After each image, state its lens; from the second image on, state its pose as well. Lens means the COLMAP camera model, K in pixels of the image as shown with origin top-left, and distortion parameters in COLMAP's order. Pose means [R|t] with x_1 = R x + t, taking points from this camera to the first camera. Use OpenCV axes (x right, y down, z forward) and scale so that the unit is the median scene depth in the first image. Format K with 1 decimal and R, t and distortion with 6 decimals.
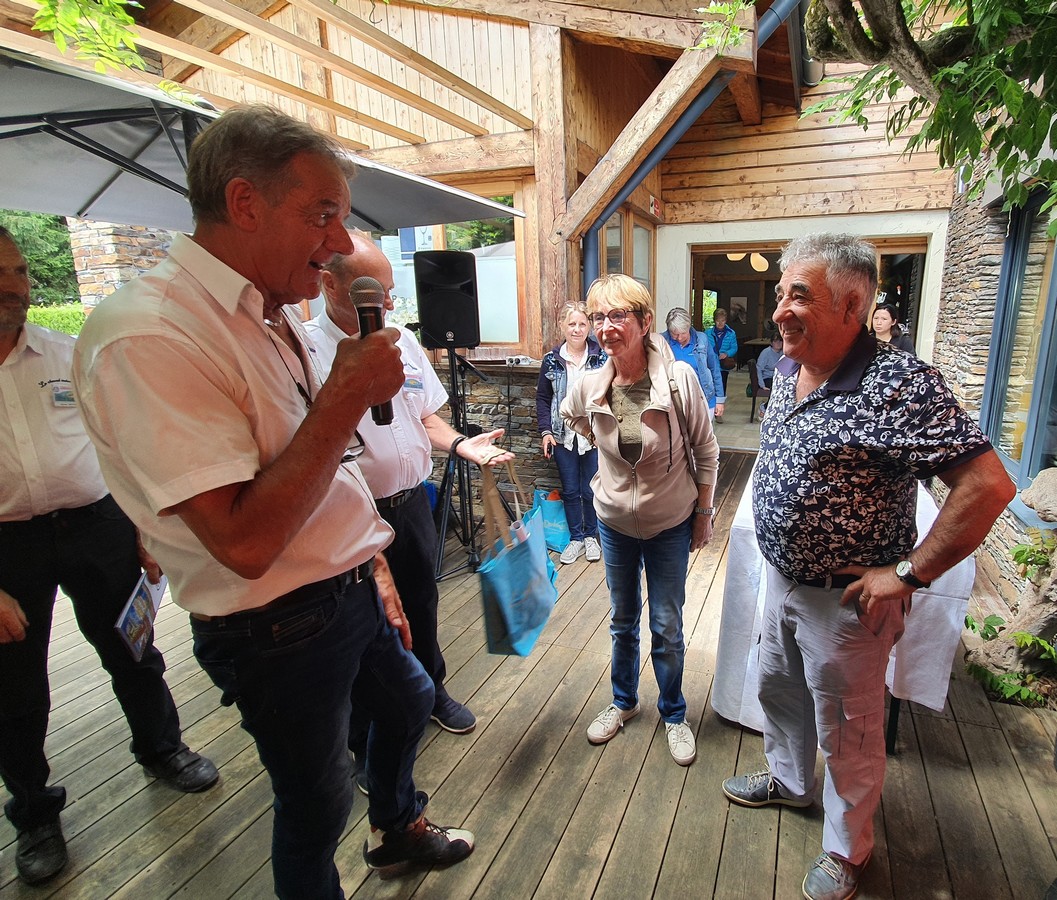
lens RADIAL K [[569.4, 0, 642.6], [0, 569.4, 447.1], [0, 0, 1]] dist [-0.004480, -0.008540]
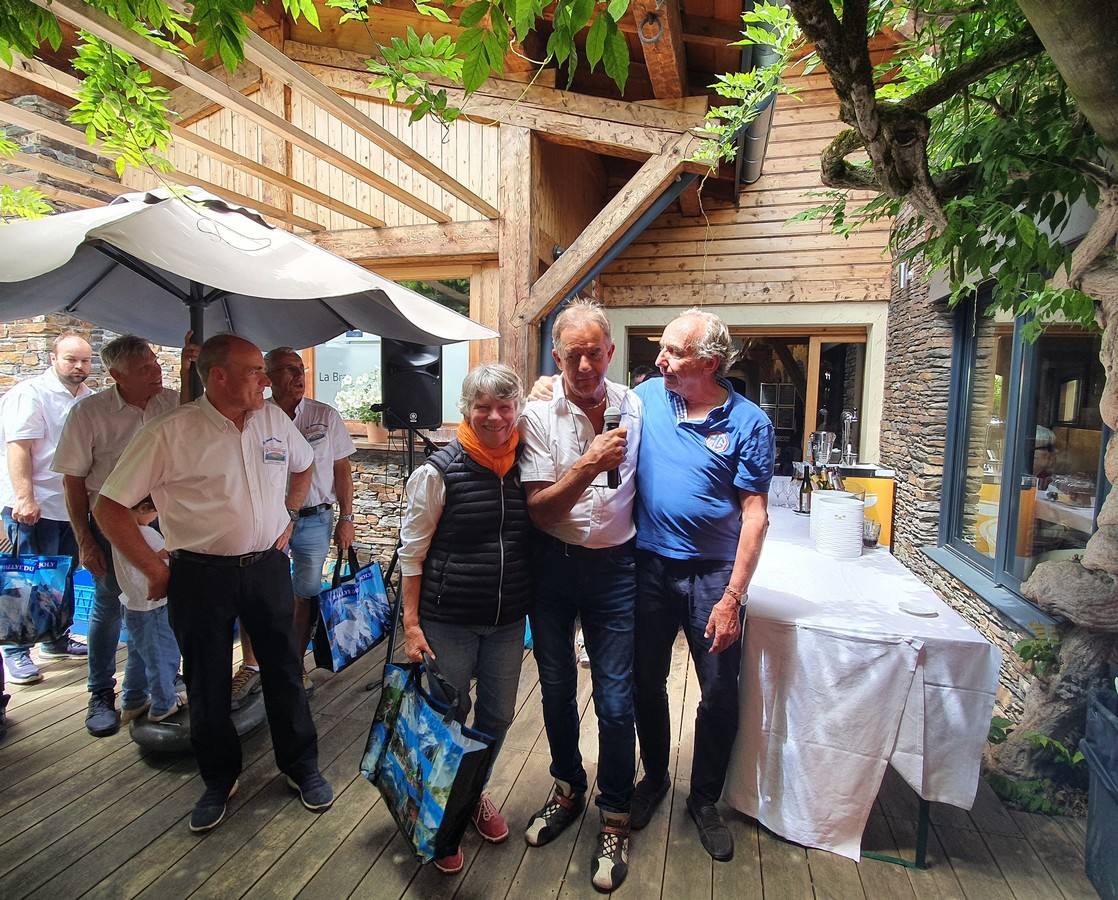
lens RADIAL K [[635.0, 0, 539.2], [0, 635.0, 437.9], [0, 0, 1]] dist [-0.007405, -0.010392]
pose [[0.999019, 0.018497, 0.040232, -0.154913], [-0.012151, 0.988214, -0.152595, 0.001579], [-0.042581, 0.151956, 0.987470, -0.065277]]
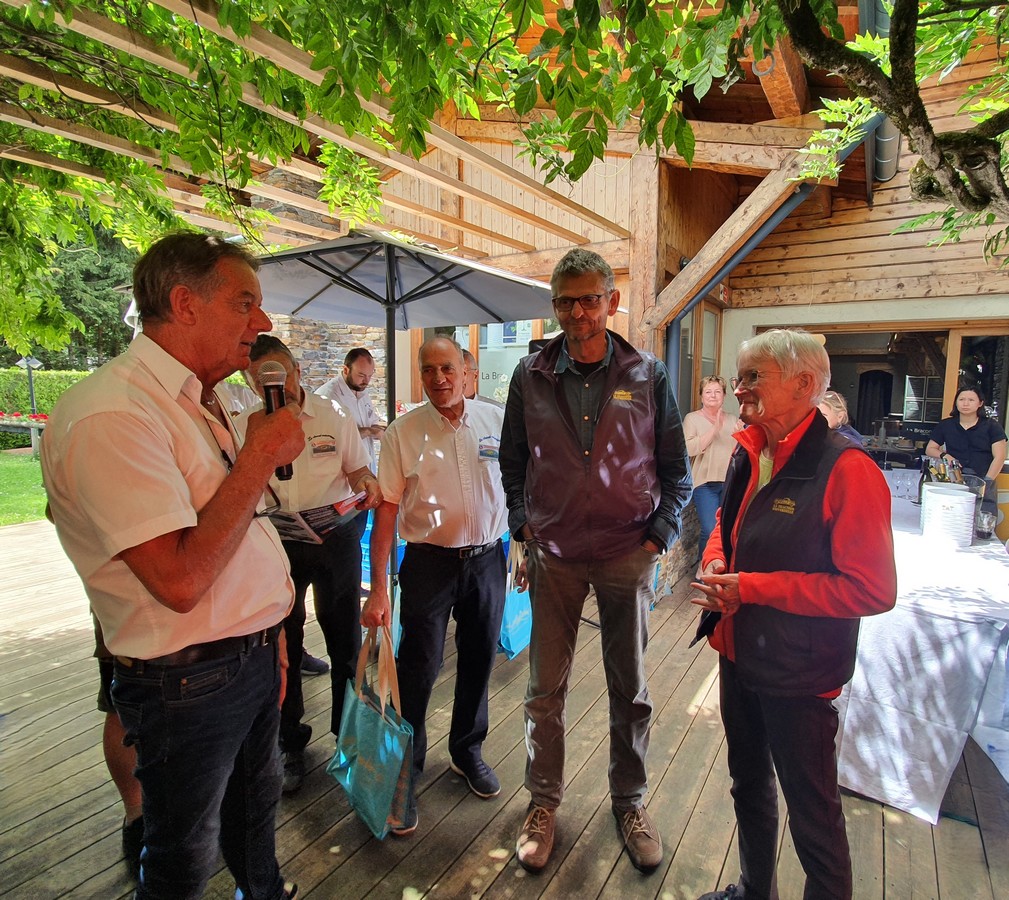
lens RADIAL K [[592.7, 0, 524.5], [0, 592.7, 438.3], [0, 0, 1]] dist [-0.005191, -0.009958]
pose [[0.973122, 0.036719, -0.227343, -0.107913], [-0.066386, 0.990026, -0.124260, 0.018539], [0.220513, 0.136012, 0.965854, -0.174987]]
